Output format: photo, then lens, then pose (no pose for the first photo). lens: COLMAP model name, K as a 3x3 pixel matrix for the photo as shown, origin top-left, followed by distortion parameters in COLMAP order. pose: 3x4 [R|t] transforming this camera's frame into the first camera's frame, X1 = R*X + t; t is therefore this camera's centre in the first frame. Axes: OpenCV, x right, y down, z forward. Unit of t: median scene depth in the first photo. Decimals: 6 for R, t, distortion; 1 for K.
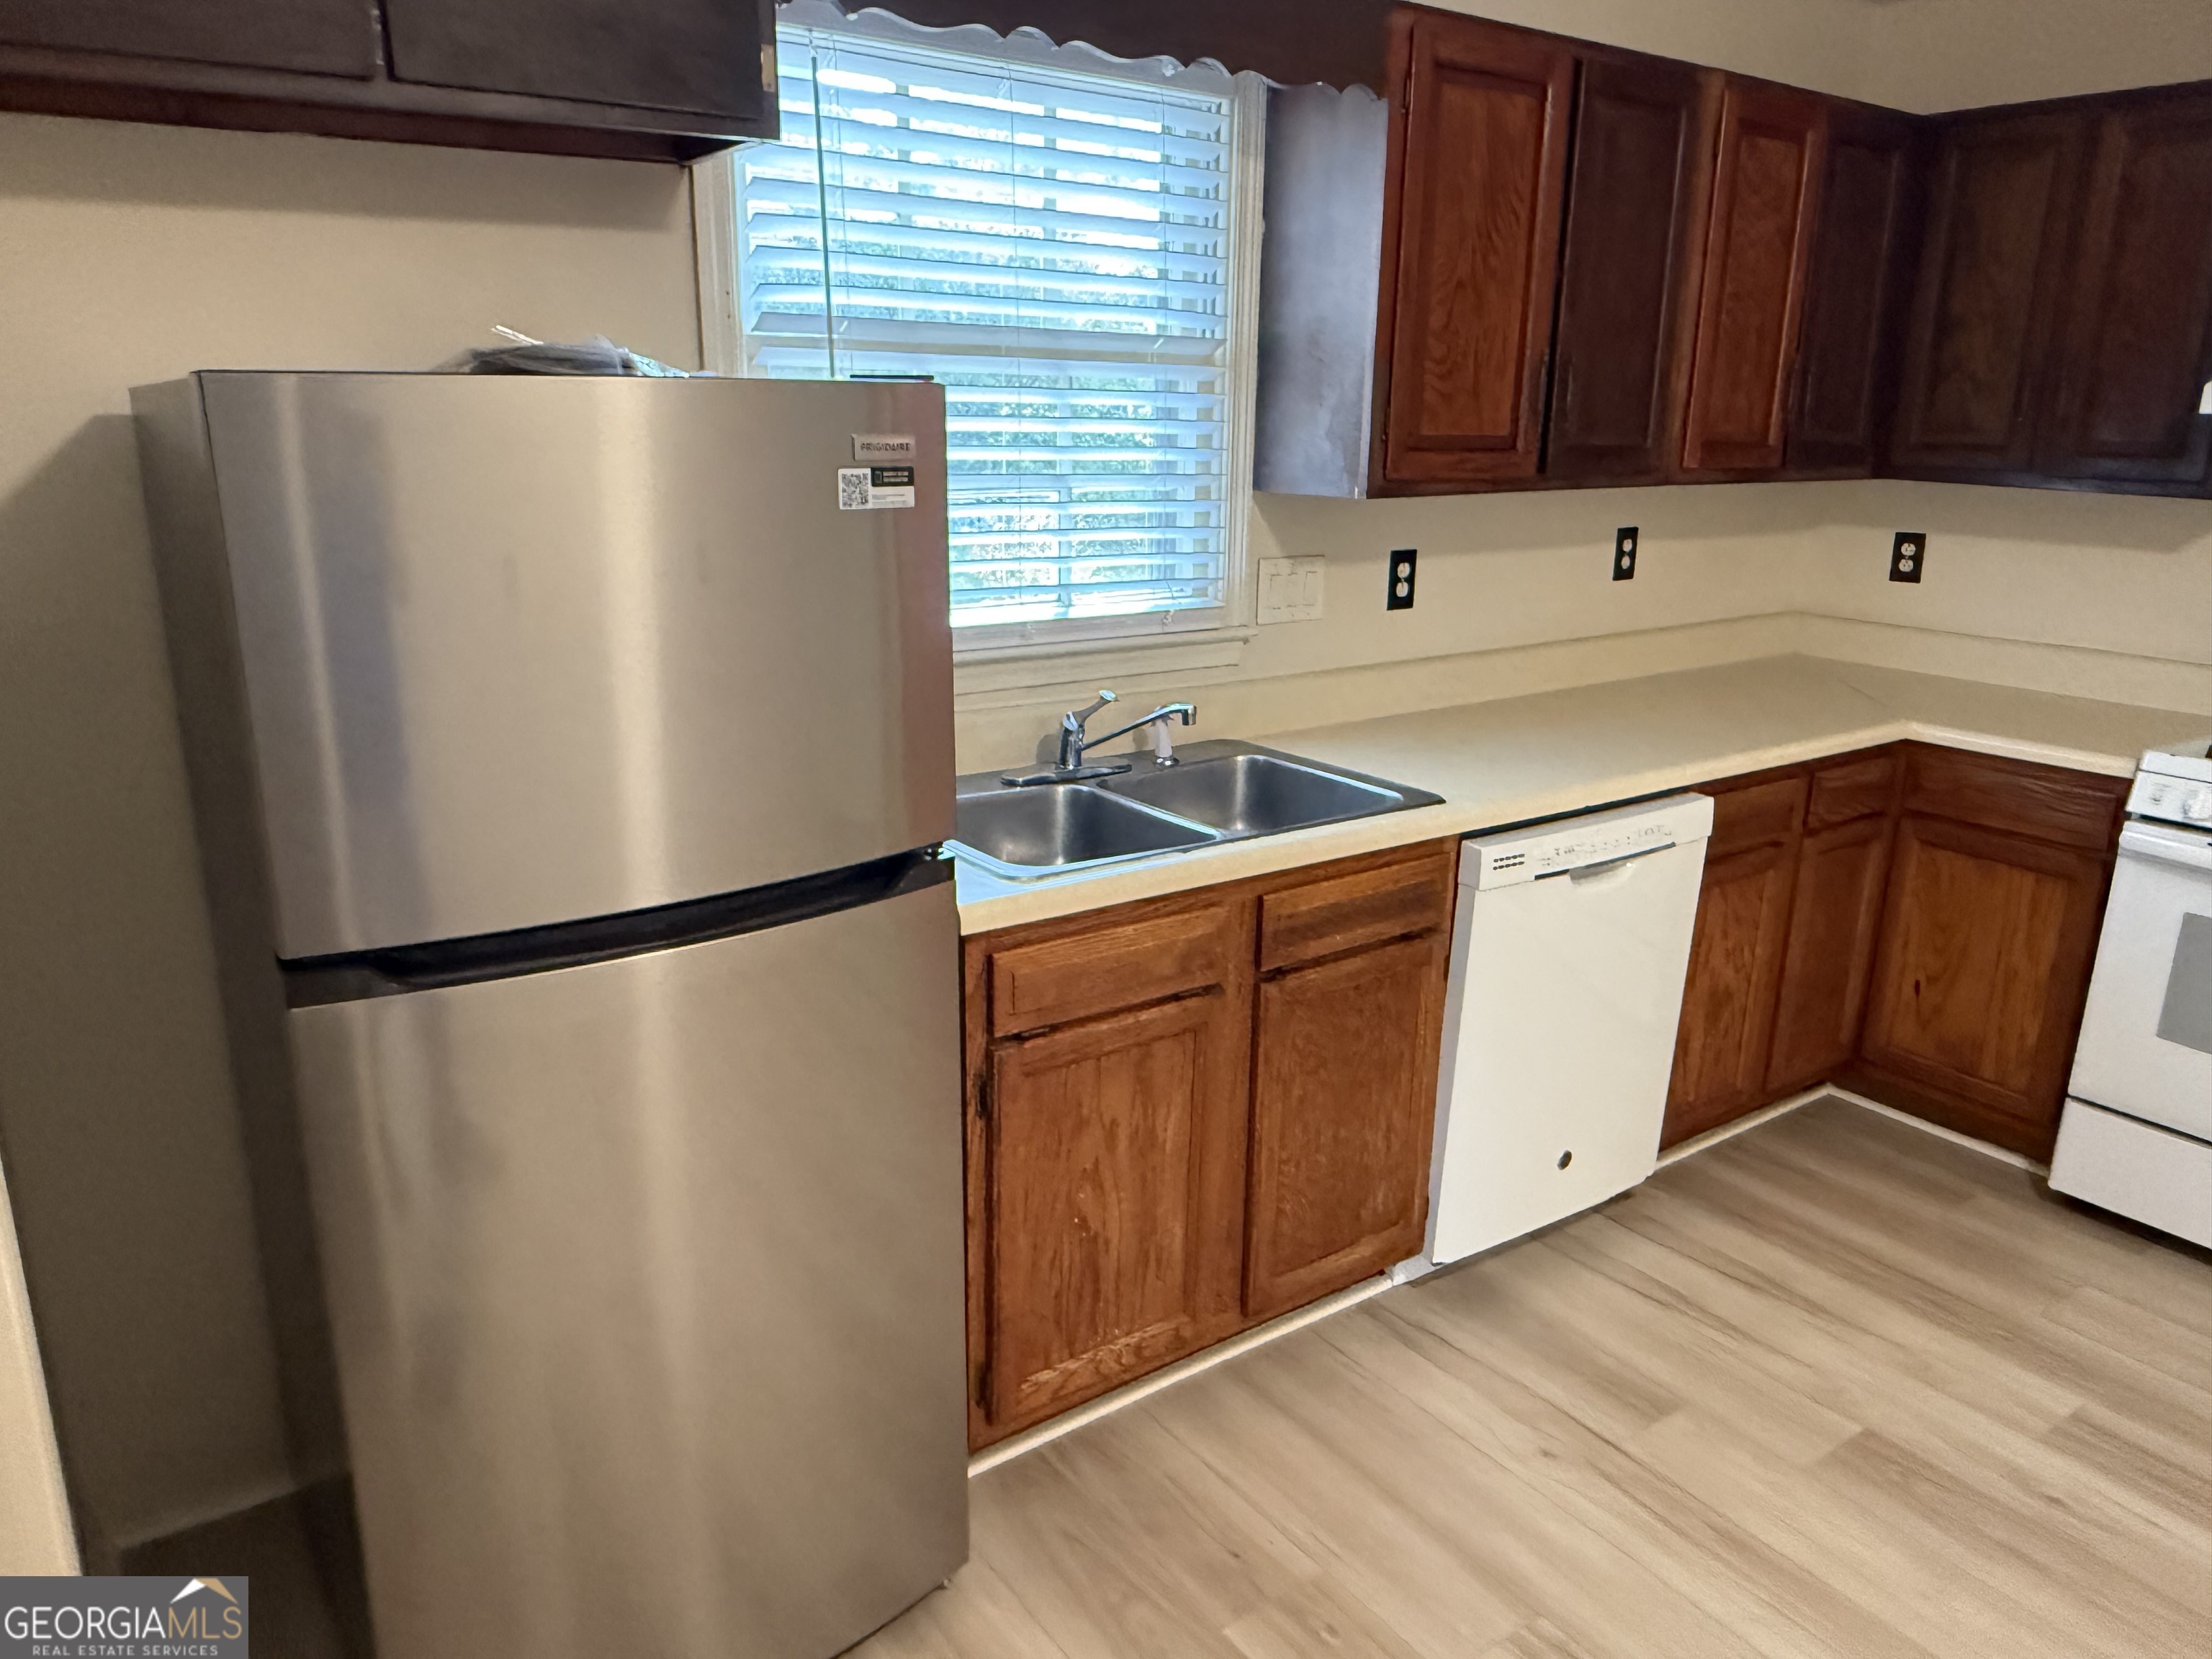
lens RADIAL K [[1510.3, 0, 1094.6], [0, 1510.3, 822.4], [0, 0, 1]] dist [0.003282, -0.000079]
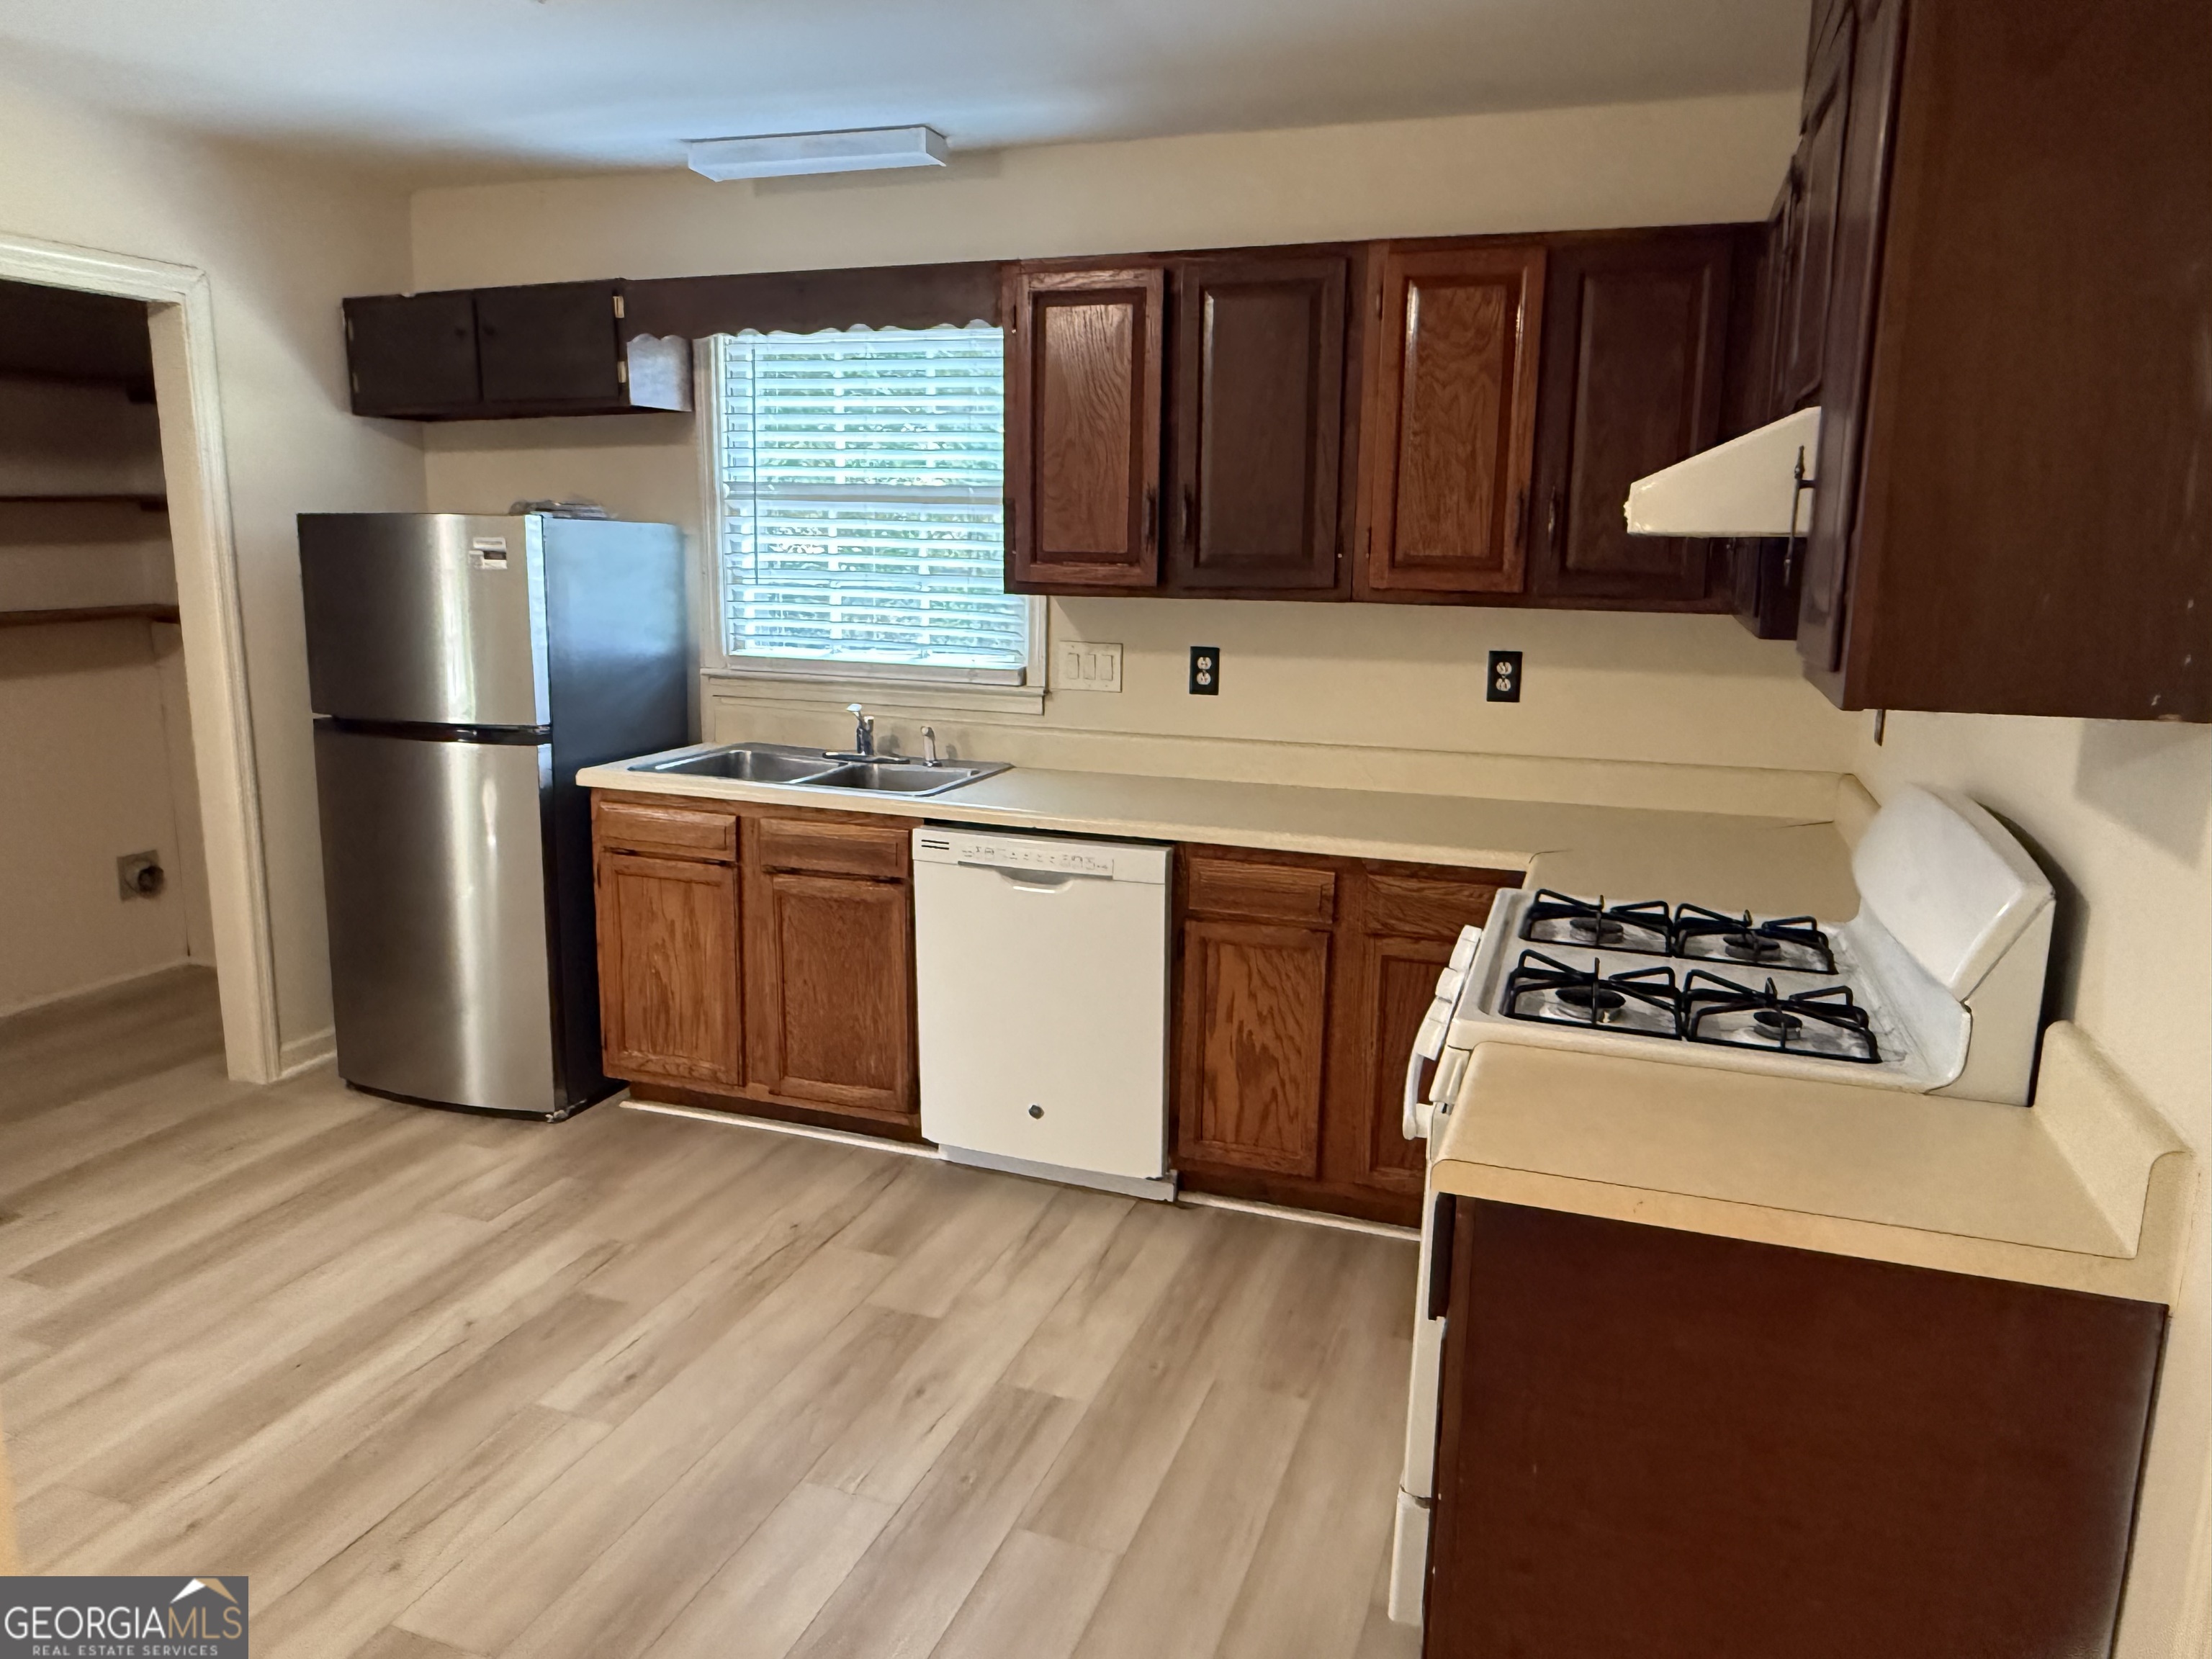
lens RADIAL K [[1501.0, 0, 1102.1], [0, 1501.0, 831.6], [0, 0, 1]] dist [-0.004253, 0.002268]
pose [[0.577284, 0.155643, -0.801572, 1.355075], [-0.226231, 0.973723, 0.026141, -0.052764], [0.784578, 0.166250, 0.597326, 0.256589]]
